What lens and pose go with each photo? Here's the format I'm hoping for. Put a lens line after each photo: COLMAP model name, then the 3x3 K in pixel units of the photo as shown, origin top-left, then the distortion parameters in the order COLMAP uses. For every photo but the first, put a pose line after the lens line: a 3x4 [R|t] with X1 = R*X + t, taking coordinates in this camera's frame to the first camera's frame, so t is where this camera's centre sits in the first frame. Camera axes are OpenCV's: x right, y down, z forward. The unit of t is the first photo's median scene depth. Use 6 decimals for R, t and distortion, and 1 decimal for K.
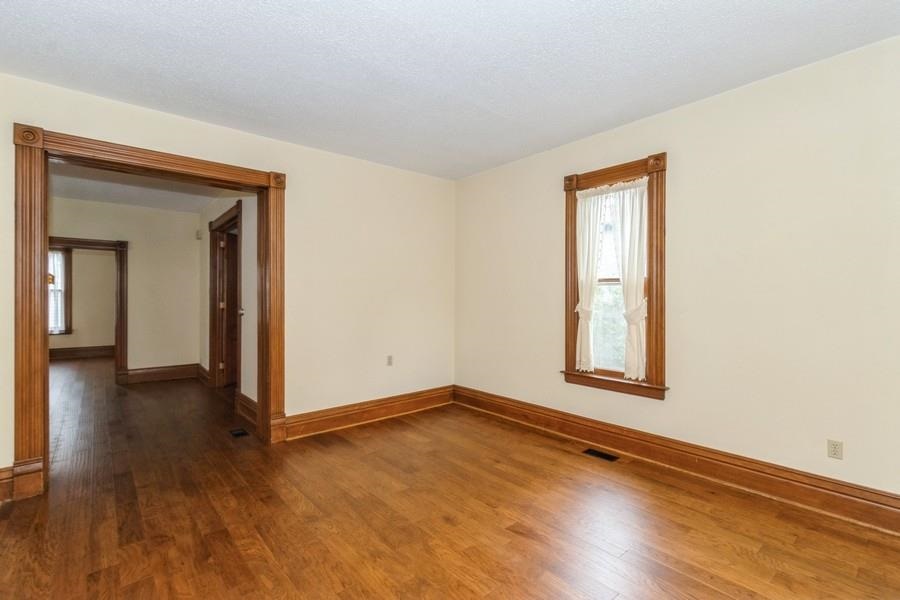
lens RADIAL K [[399.2, 0, 450.0], [0, 399.2, 300.0], [0, 0, 1]] dist [0.000223, -0.000059]
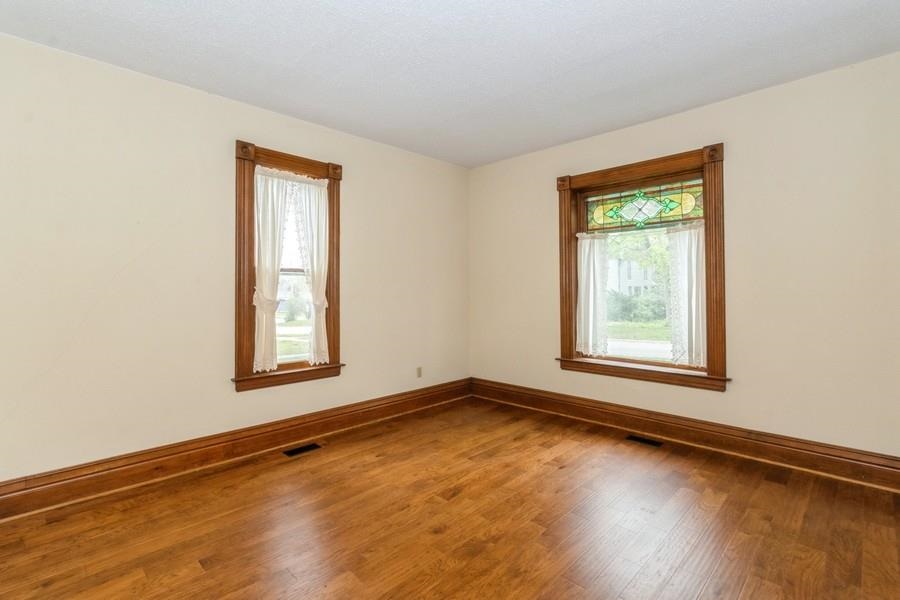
lens RADIAL K [[423.3, 0, 439.1], [0, 423.3, 284.7], [0, 0, 1]] dist [0.000062, 0.000097]
pose [[-0.061083, 0.005834, 0.998116, -0.664024], [0.006103, 0.999966, -0.005471, -0.006583], [-0.998114, 0.005757, -0.061116, 0.715009]]
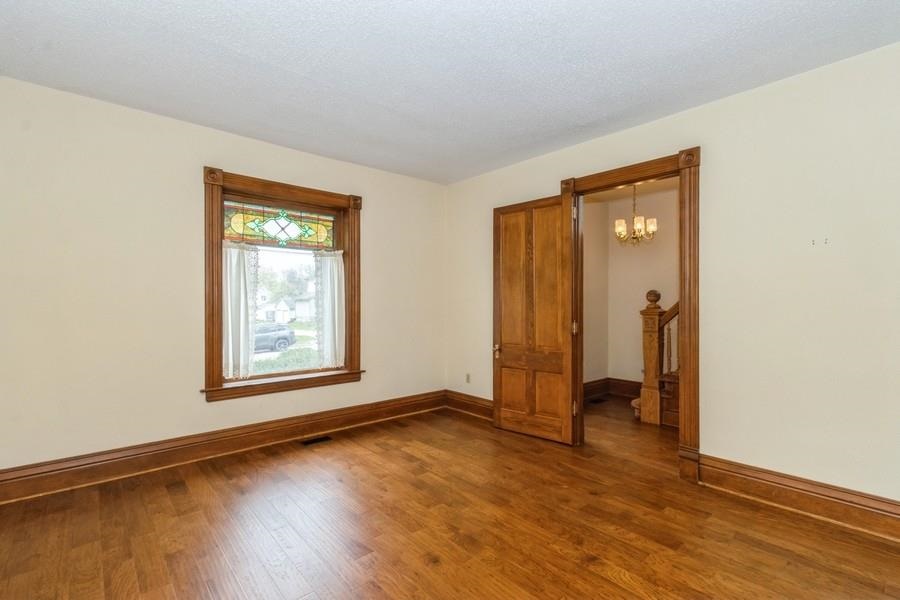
lens RADIAL K [[420.6, 0, 450.0], [0, 420.6, 300.0], [0, 0, 1]] dist [-0.000859, -0.000074]
pose [[-0.999890, -0.003921, -0.014283, -0.015265], [-0.003744, 0.999916, -0.012422, 0.002340], [0.014330, -0.012367, -0.999821, 1.296874]]
